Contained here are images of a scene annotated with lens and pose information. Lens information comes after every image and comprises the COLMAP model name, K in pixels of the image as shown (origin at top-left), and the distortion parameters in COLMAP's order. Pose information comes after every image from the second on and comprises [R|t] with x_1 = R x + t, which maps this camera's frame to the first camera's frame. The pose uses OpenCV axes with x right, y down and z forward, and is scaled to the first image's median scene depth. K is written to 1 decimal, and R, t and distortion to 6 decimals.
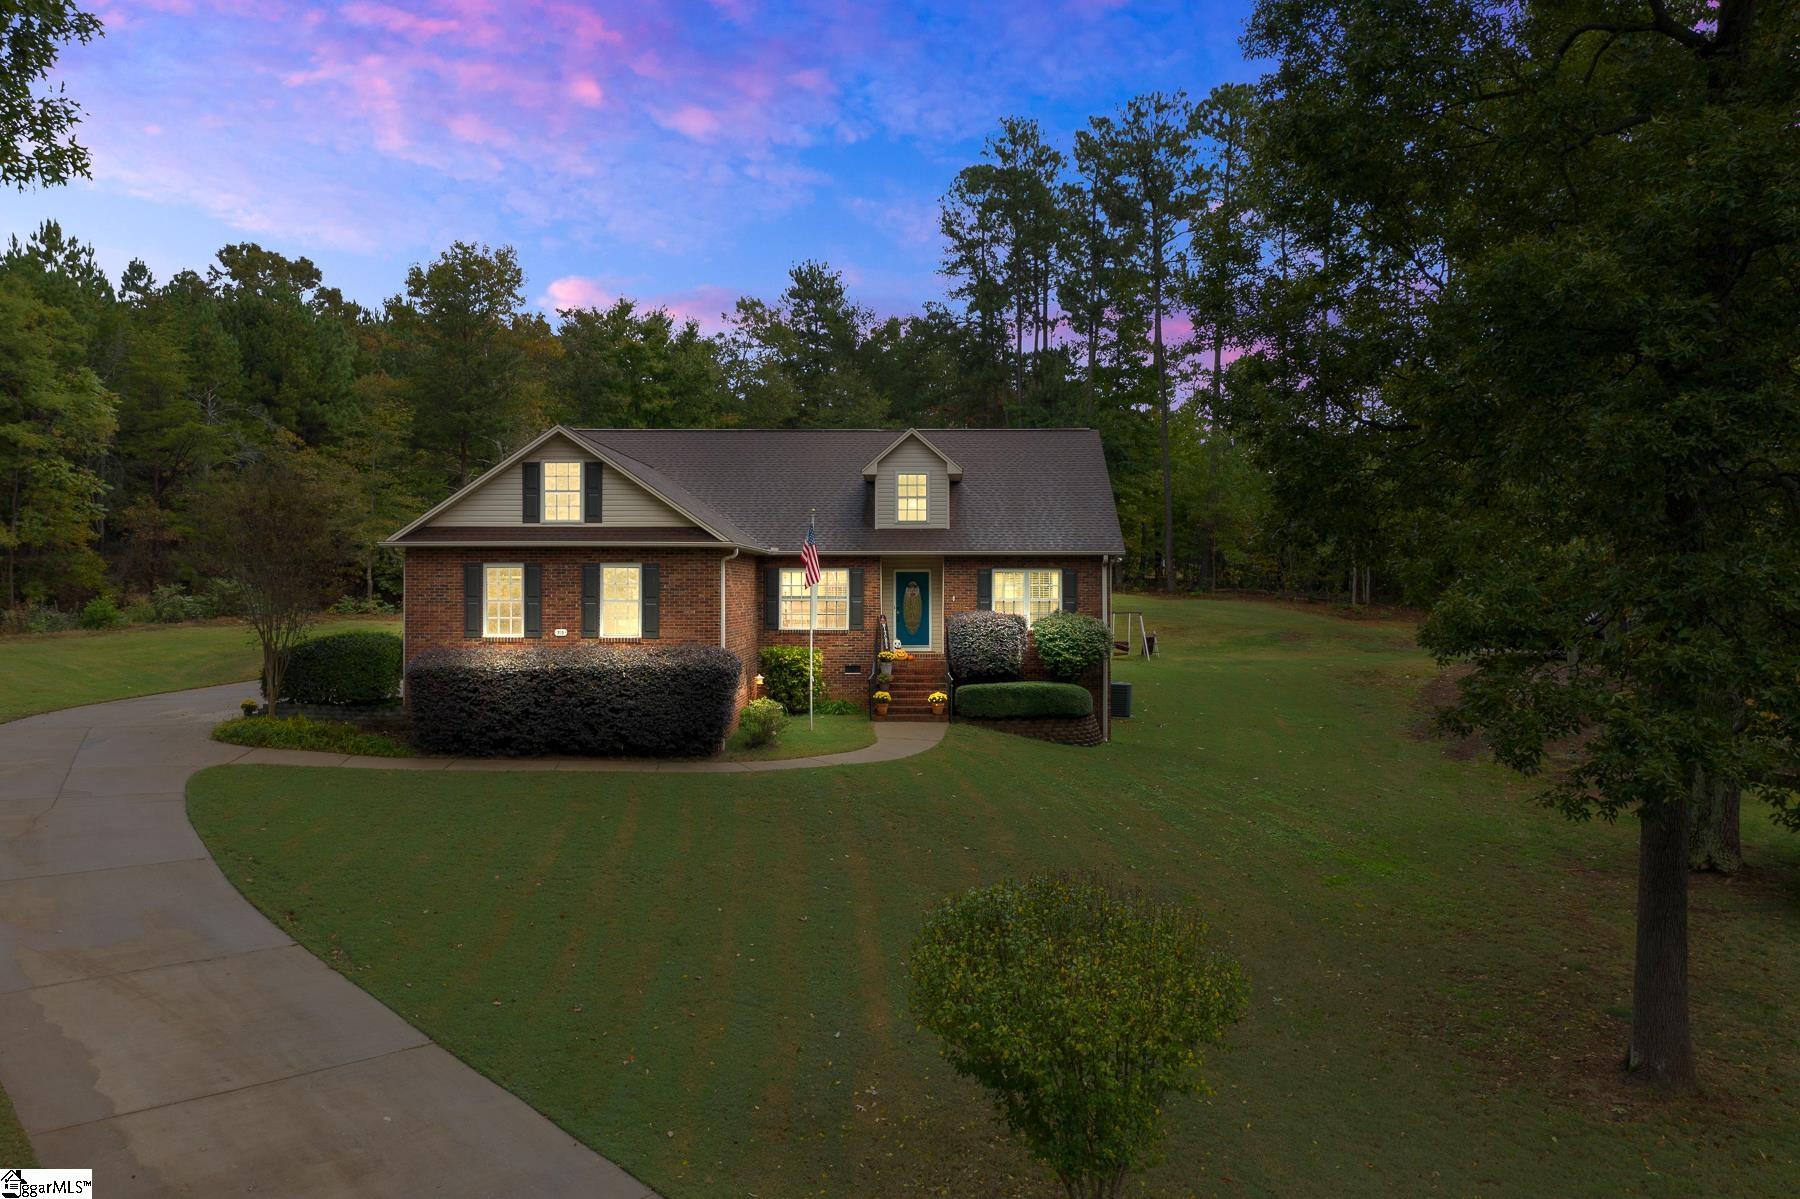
lens RADIAL K [[1425.9, 0, 905.9], [0, 1425.9, 598.3], [0, 0, 1]] dist [-0.007818, 0.008179]
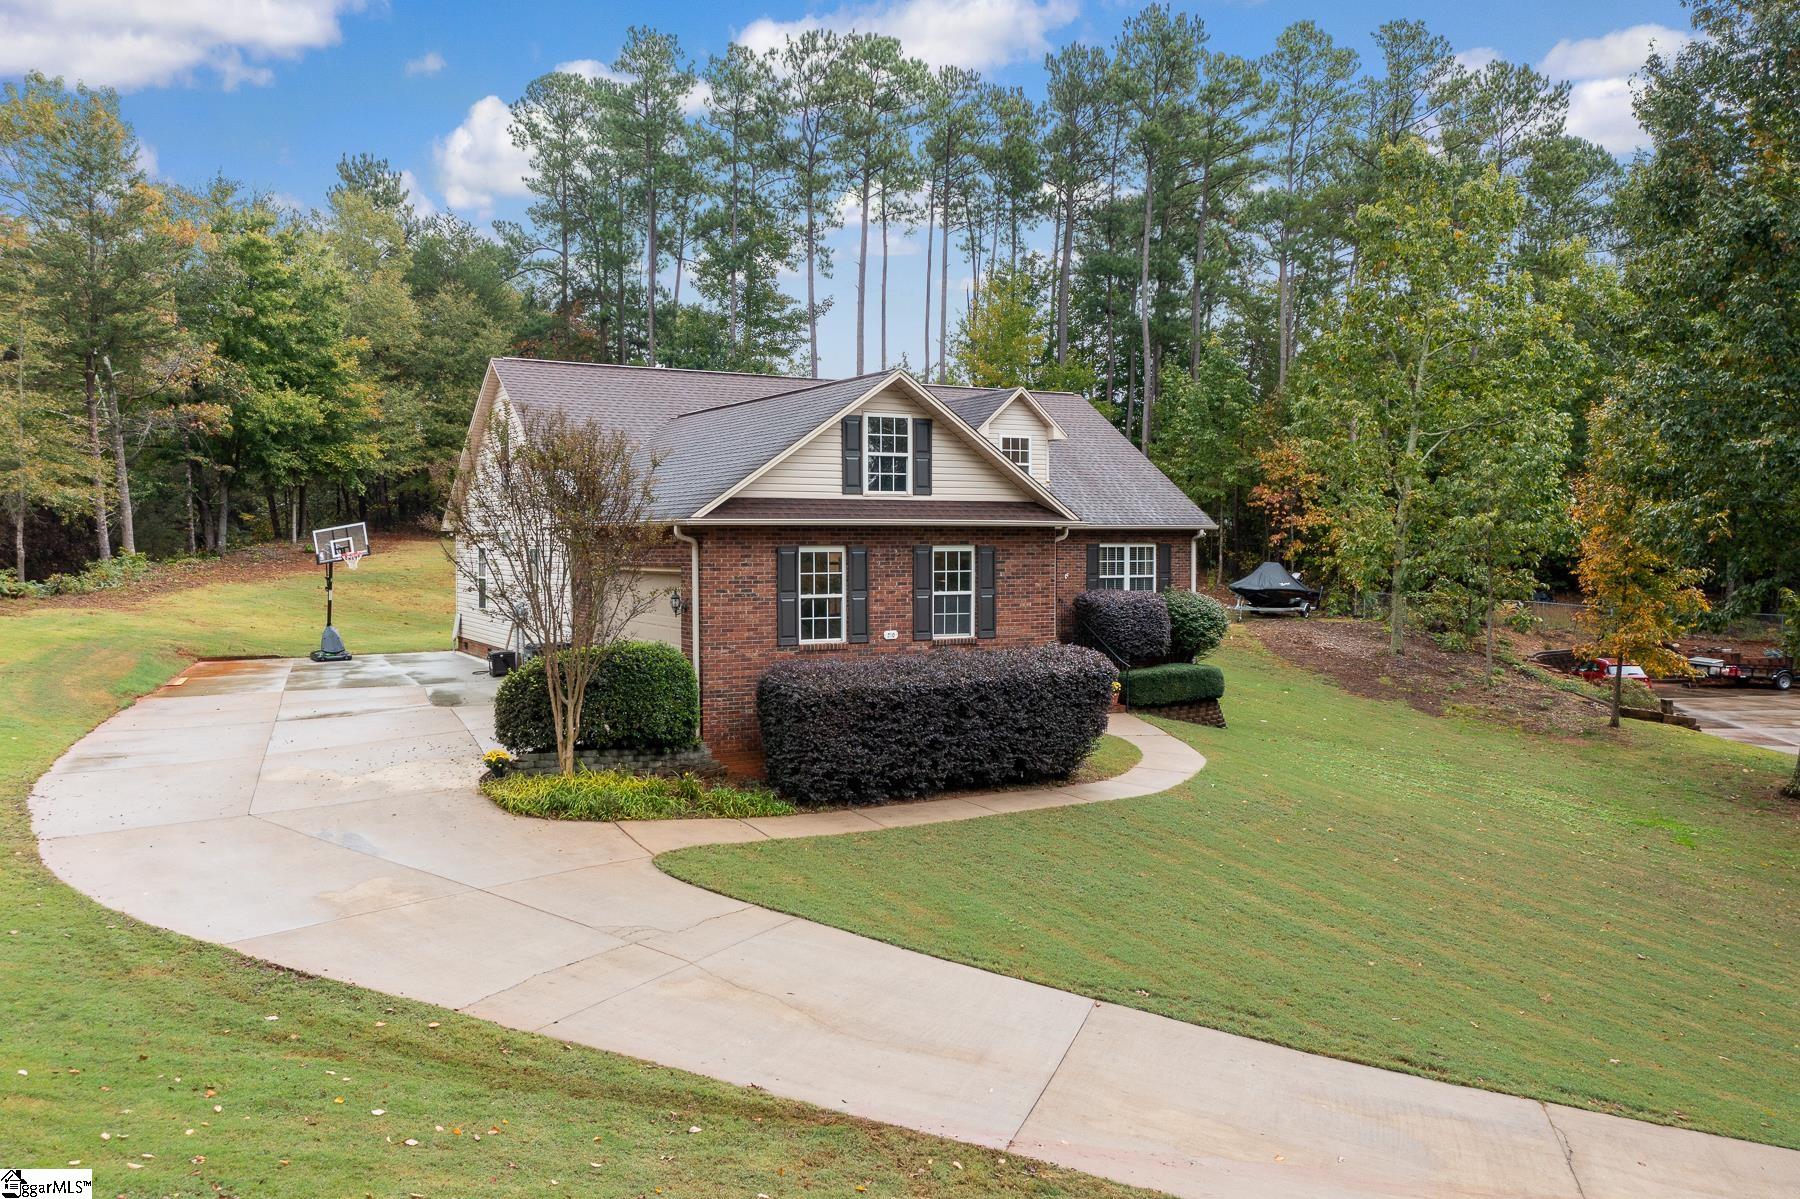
lens RADIAL K [[1425.9, 0, 905.9], [0, 1425.9, 598.3], [0, 0, 1]] dist [-0.007818, 0.008179]
pose [[0.861480, -0.022548, 0.507290, -0.629697], [0.002489, 0.999189, 0.040185, -0.027504], [-0.507785, -0.033356, 0.860838, 0.318038]]
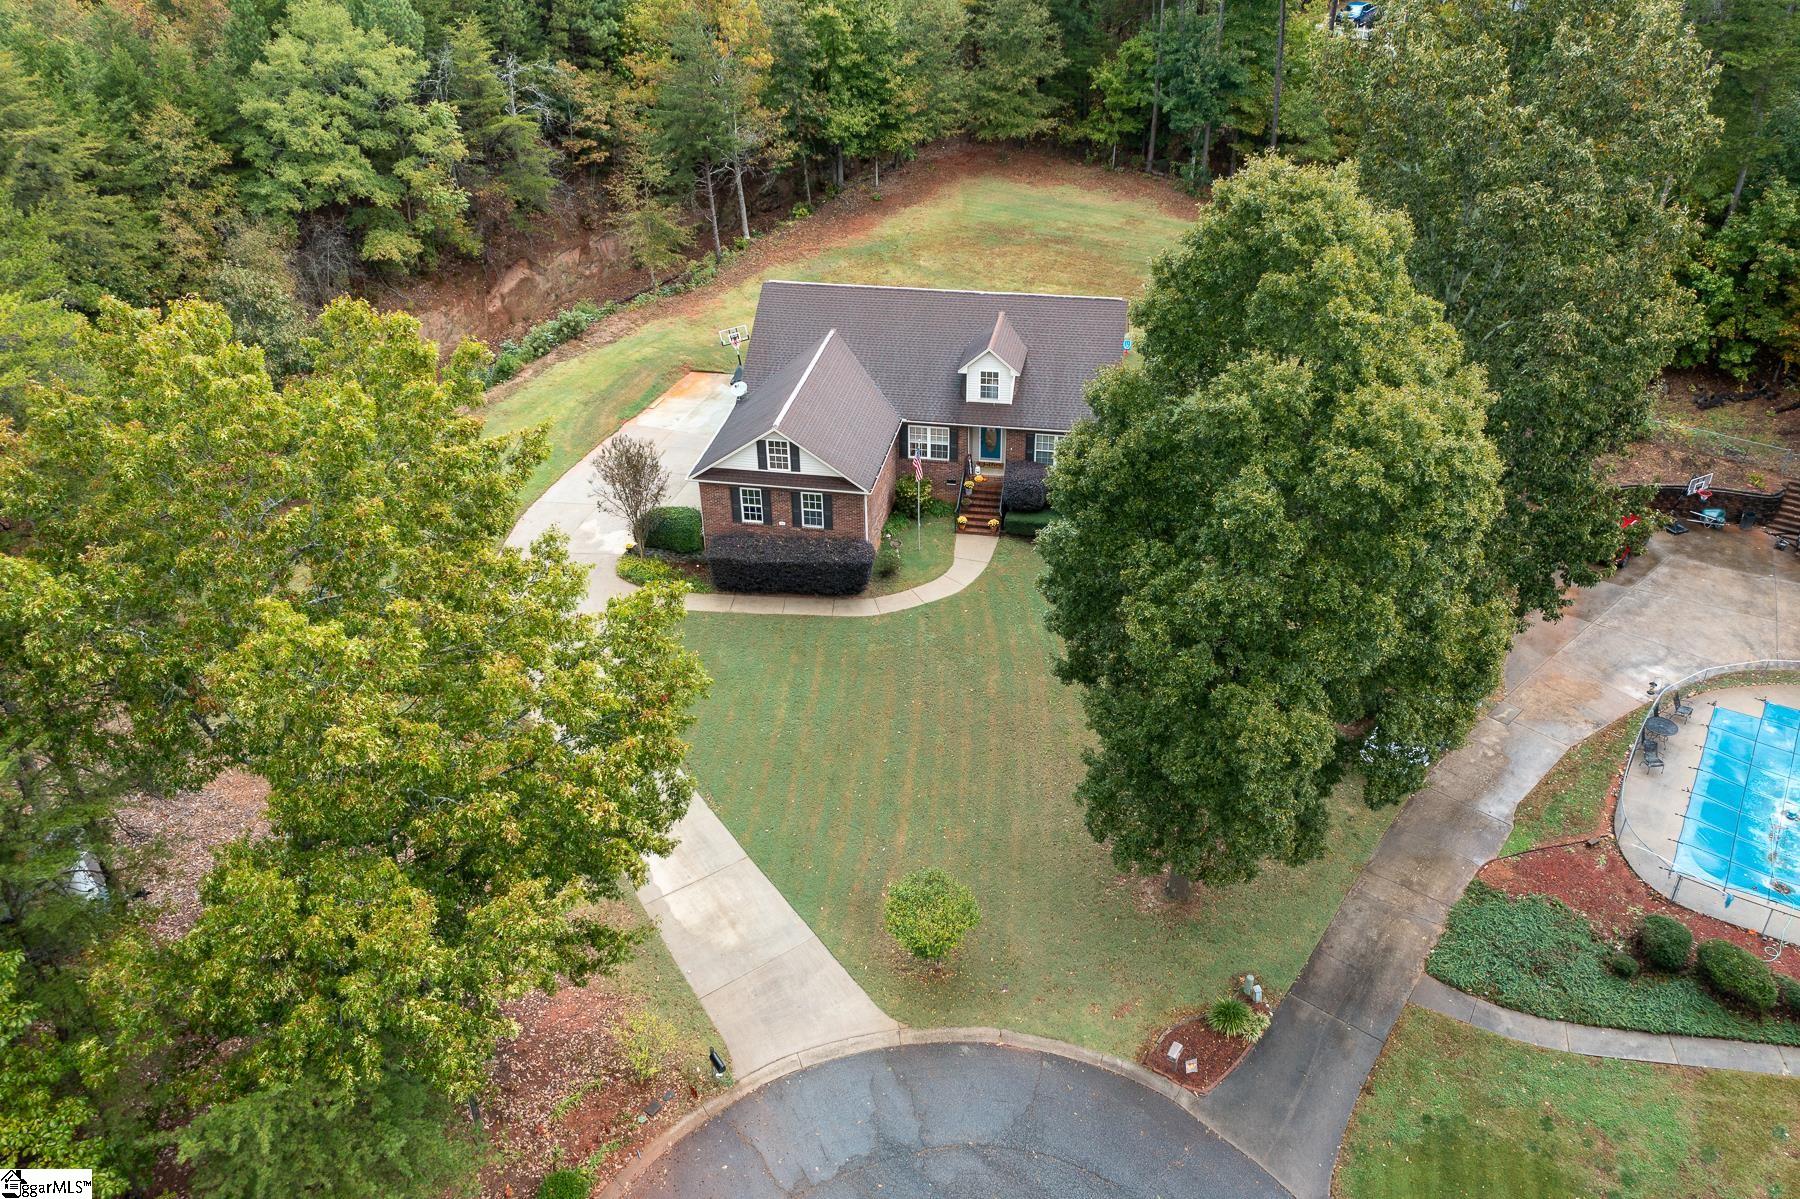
lens RADIAL K [[1425.9, 0, 905.9], [0, 1425.9, 598.3], [0, 0, 1]] dist [-0.007818, 0.008179]
pose [[0.986278, 0.077418, -0.145819, 0.203486], [0.012242, 0.846512, 0.532229, -0.894892], [0.164641, -0.526710, 0.833948, -0.605916]]
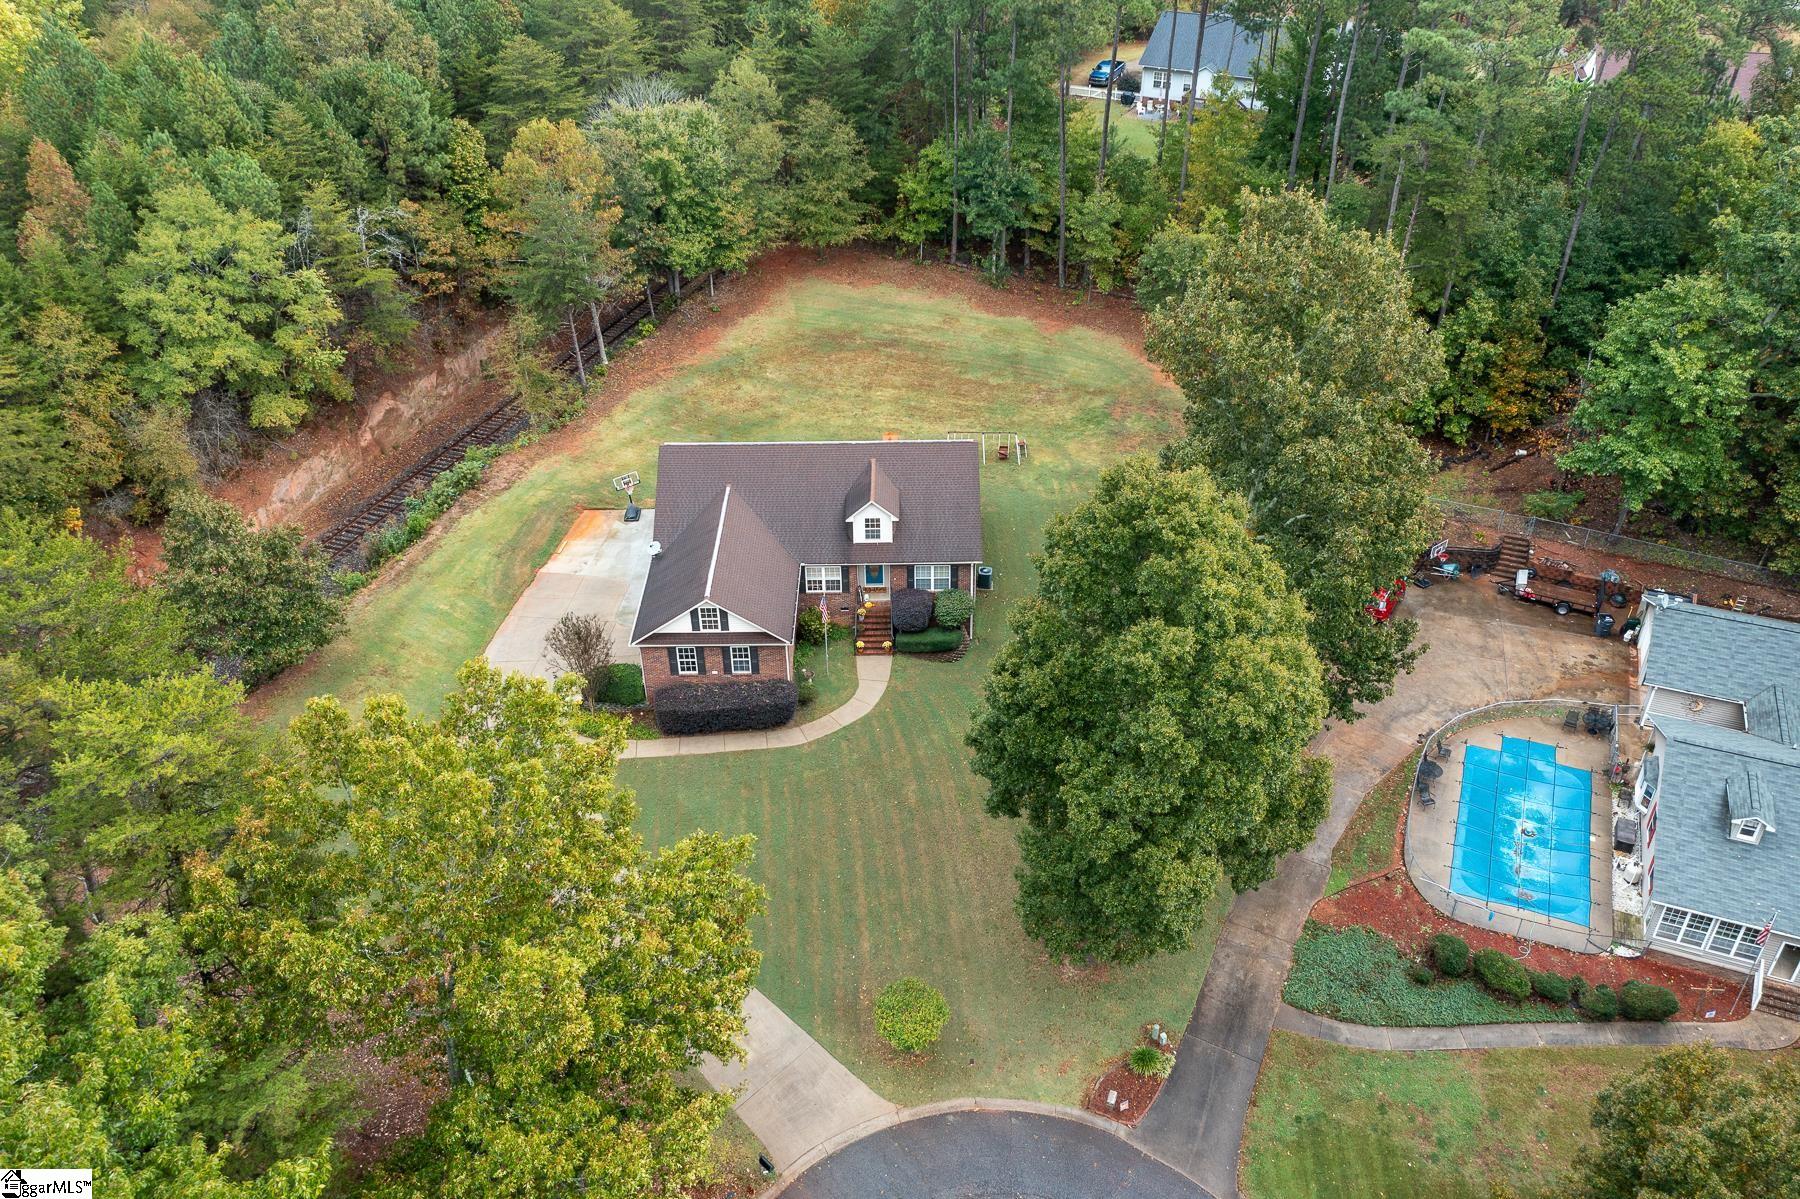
lens RADIAL K [[1425.9, 0, 905.9], [0, 1425.9, 598.3], [0, 0, 1]] dist [-0.007818, 0.008179]
pose [[0.999765, -0.017819, 0.012348, 0.028922], [0.007722, 0.824904, 0.565220, -1.310860], [-0.020257, -0.564992, 0.824848, -0.761778]]
